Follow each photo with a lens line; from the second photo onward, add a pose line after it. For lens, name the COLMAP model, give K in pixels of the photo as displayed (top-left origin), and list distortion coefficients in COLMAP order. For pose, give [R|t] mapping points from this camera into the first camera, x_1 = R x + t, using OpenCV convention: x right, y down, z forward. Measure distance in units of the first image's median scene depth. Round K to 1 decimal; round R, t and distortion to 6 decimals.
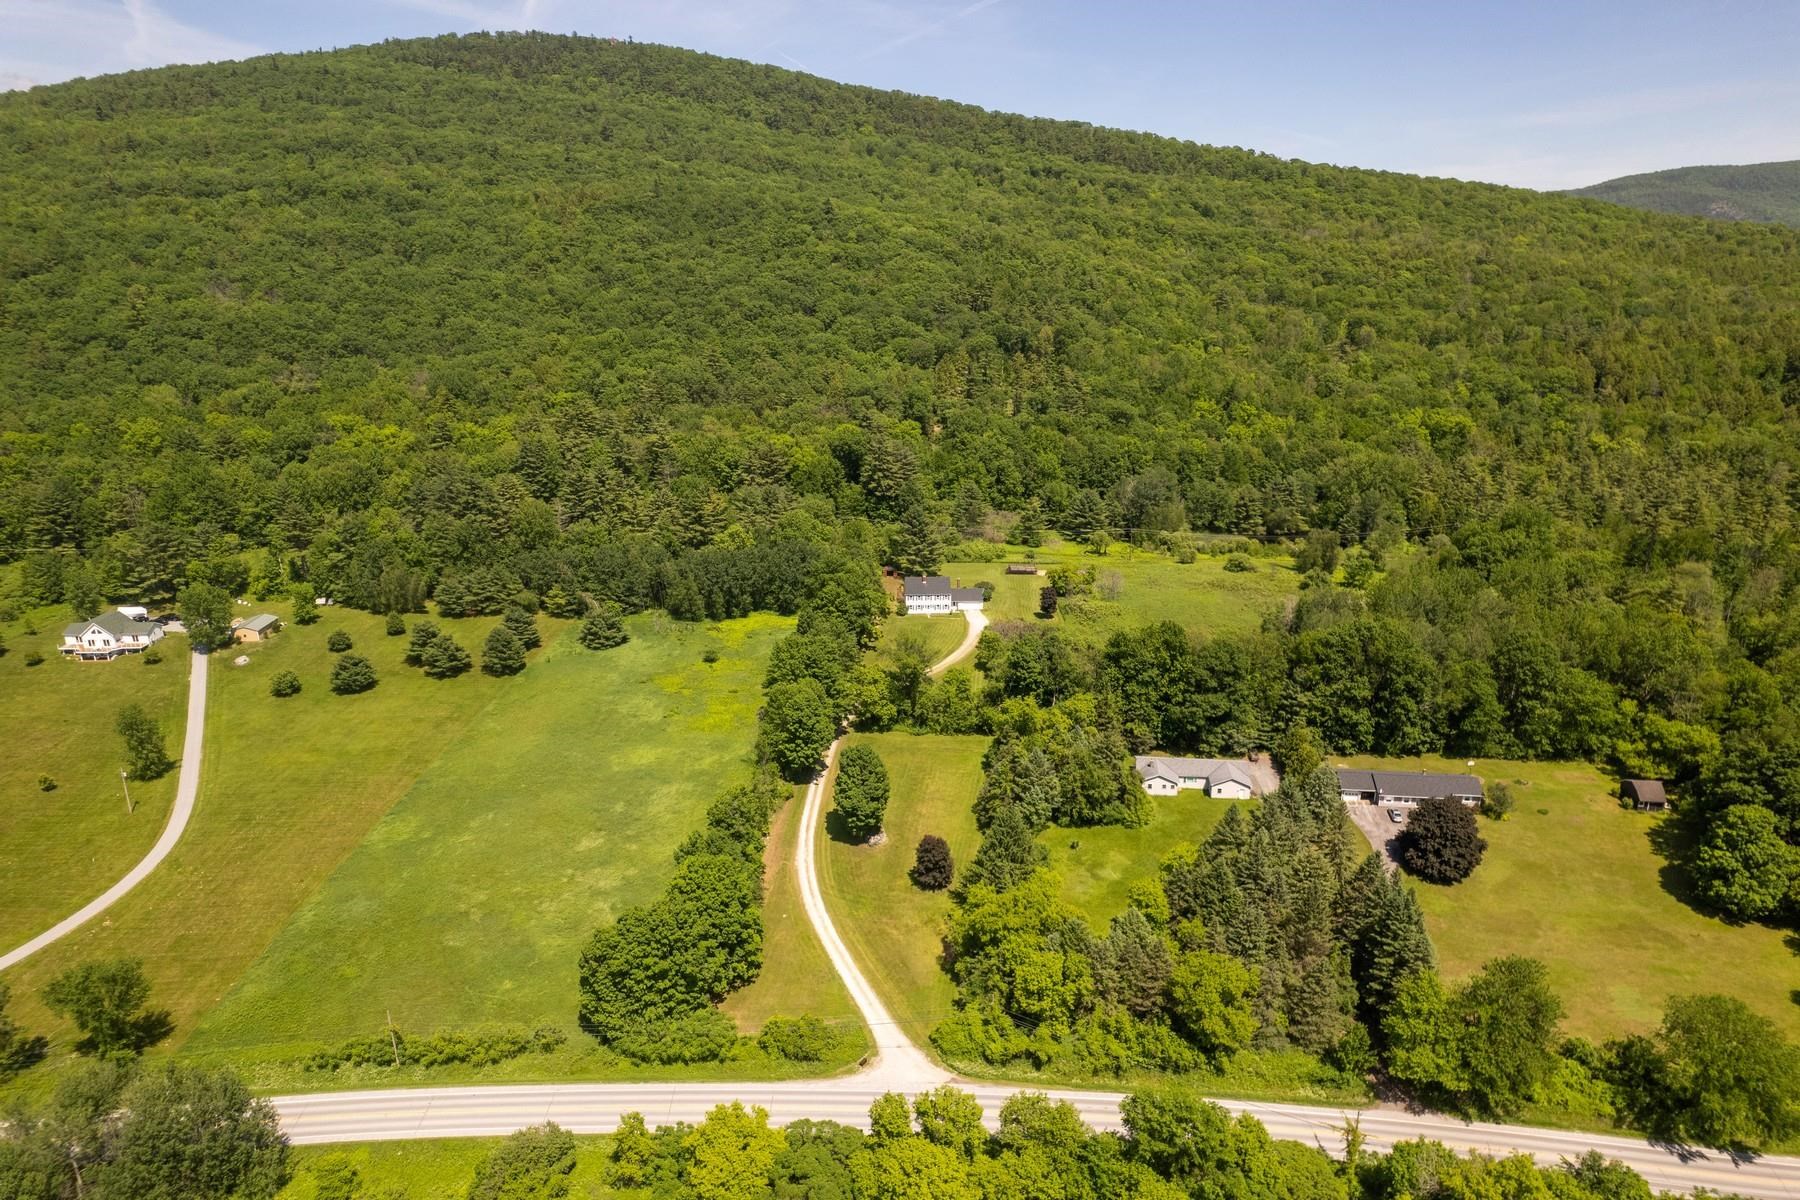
lens RADIAL K [[1186.6, 0, 901.1], [0, 1186.6, 600.0], [0, 0, 1]] dist [0.011126, 0.009148]
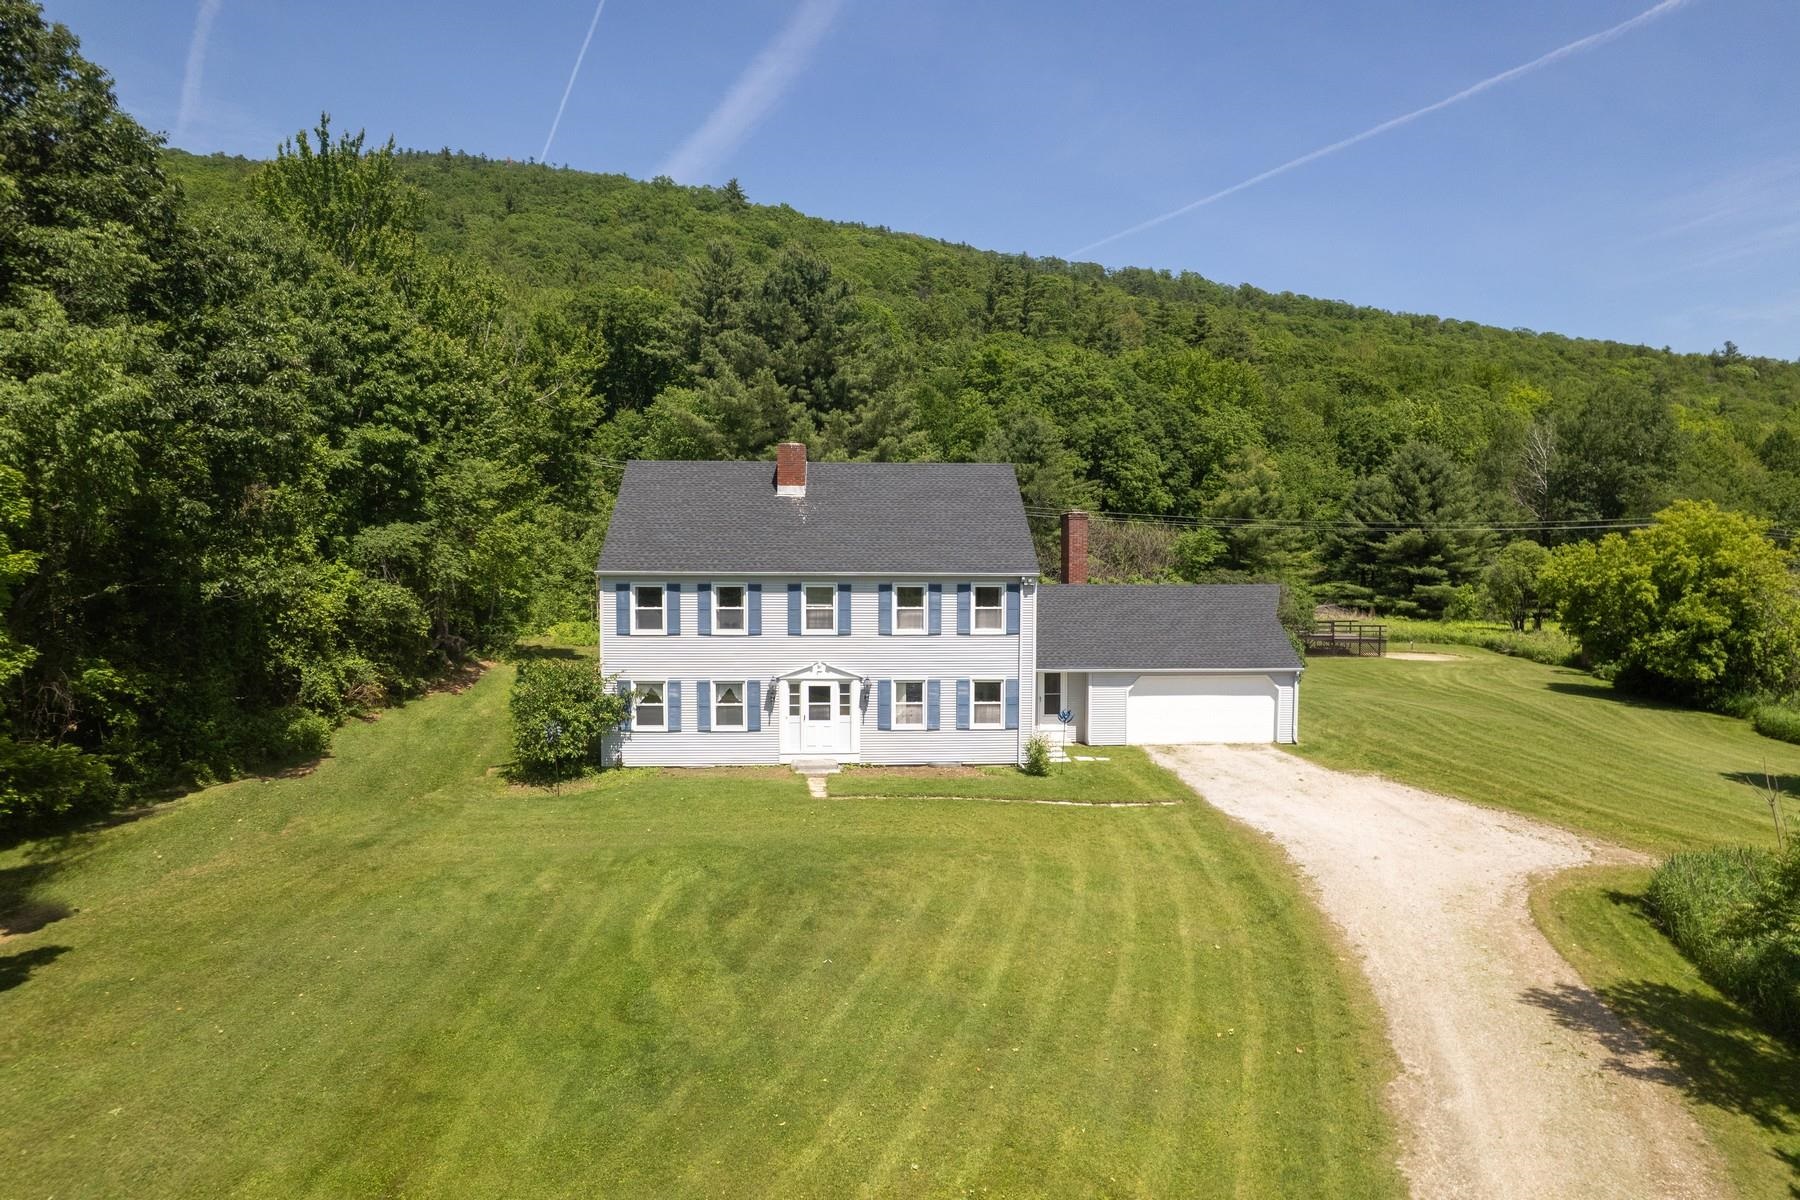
lens RADIAL K [[1186.6, 0, 898.3], [0, 1186.6, 600.9], [0, 0, 1]] dist [0.011126, 0.009148]
pose [[0.999655, 0.014496, 0.021921, 0.027499], [-0.008145, 0.963933, -0.266020, 0.024809], [-0.024986, 0.265749, 0.963718, 0.897007]]
